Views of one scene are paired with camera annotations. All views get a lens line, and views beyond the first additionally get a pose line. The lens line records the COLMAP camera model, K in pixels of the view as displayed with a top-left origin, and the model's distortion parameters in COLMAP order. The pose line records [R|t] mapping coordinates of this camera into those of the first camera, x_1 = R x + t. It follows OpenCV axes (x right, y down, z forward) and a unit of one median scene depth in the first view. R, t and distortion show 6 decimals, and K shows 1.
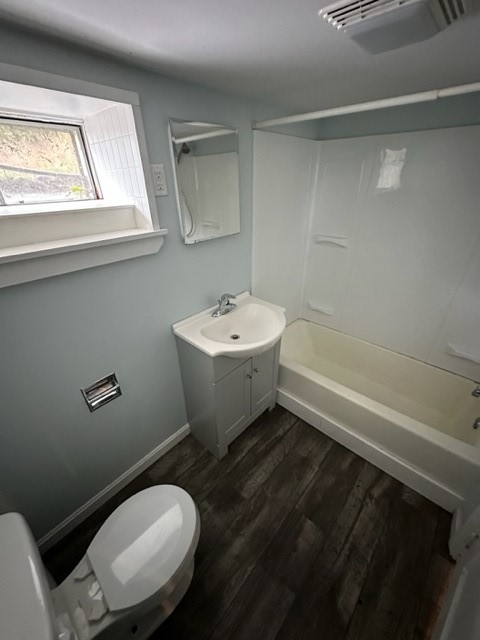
lens RADIAL K [[253.3, 0, 240.0], [0, 253.3, 320.0], [0, 0, 1]] dist [-0.002459, -0.000162]
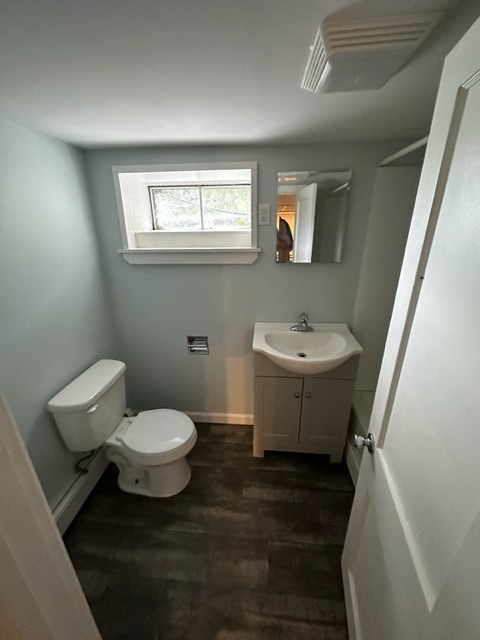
lens RADIAL K [[253.3, 0, 240.0], [0, 253.3, 320.0], [0, 0, 1]] dist [-0.002459, -0.000162]
pose [[0.607642, 0.276910, -0.744374, 0.615294], [-0.381464, 0.923820, 0.032271, -0.002650], [0.696604, 0.264343, 0.666983, 0.092344]]
